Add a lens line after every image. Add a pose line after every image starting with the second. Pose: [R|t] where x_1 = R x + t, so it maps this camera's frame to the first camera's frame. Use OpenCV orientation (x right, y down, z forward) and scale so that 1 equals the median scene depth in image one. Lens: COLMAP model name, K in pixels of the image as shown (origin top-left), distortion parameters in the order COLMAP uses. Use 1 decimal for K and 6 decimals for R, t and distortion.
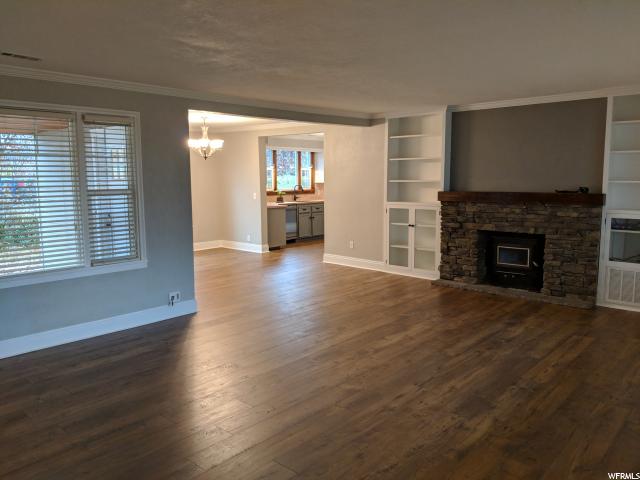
lens RADIAL K [[515.4, 0, 319.0], [0, 515.4, 240.1], [0, 0, 1]] dist [0.072922, -0.079884]
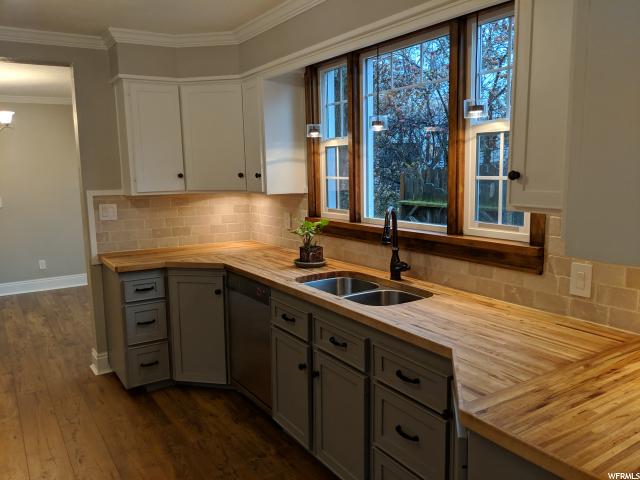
lens RADIAL K [[515.4, 0, 323.2], [0, 515.4, 238.0], [0, 0, 1]] dist [0.072922, -0.079884]
pose [[-0.260588, 0.139003, -0.955391, 0.172824], [-0.108276, 0.979130, 0.171990, -0.129315], [0.959359, 0.148265, -0.240099, 1.030322]]
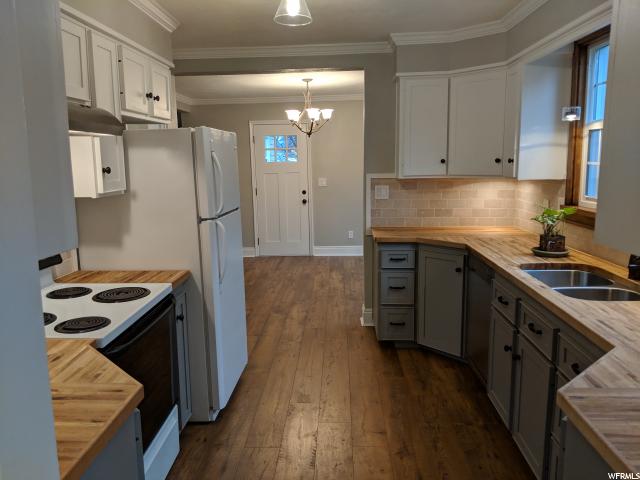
lens RADIAL K [[515.4, 0, 321.3], [0, 515.4, 237.4], [0, 0, 1]] dist [0.072922, -0.079884]
pose [[-0.771099, 0.111608, -0.626857, 0.172039], [-0.065380, 0.965434, 0.252314, -0.135246], [0.633349, 0.235544, -0.737149, 1.078958]]
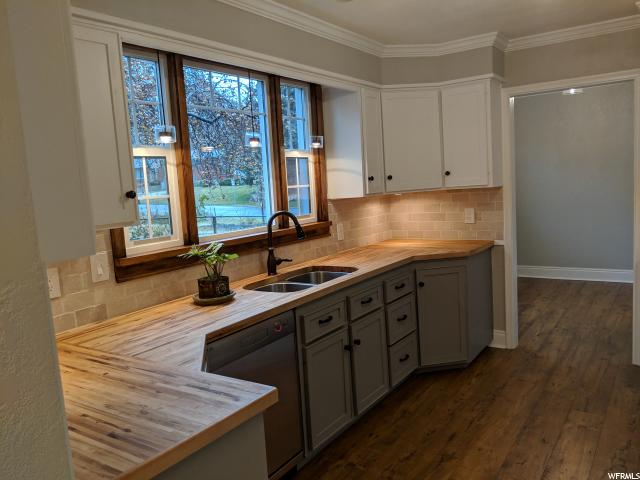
lens RADIAL K [[515.4, 0, 318.6], [0, 515.4, 243.9], [0, 0, 1]] dist [0.072922, -0.079884]
pose [[0.990139, -0.073642, 0.119170, -0.054119], [0.074688, 0.997198, -0.004329, -0.089542], [-0.118518, 0.013187, 0.992864, 0.747572]]
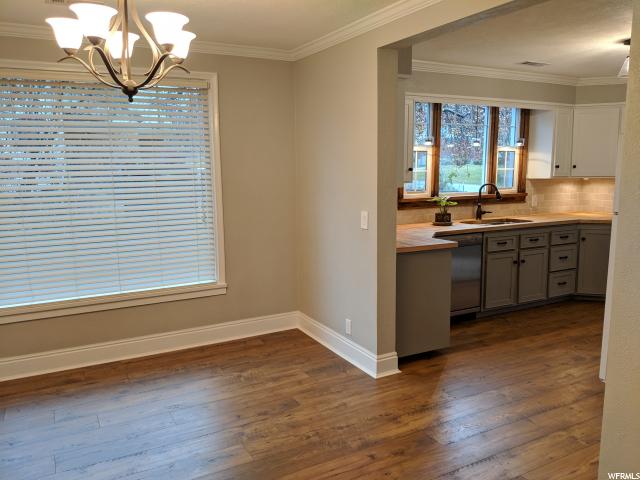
lens RADIAL K [[515.4, 0, 316.9], [0, 515.4, 240.3], [0, 0, 1]] dist [0.072922, -0.079884]
pose [[0.939469, 0.044583, -0.339722, -0.025151], [-0.038483, 0.998955, 0.024675, -0.064252], [0.340467, -0.010108, 0.940202, 0.531425]]
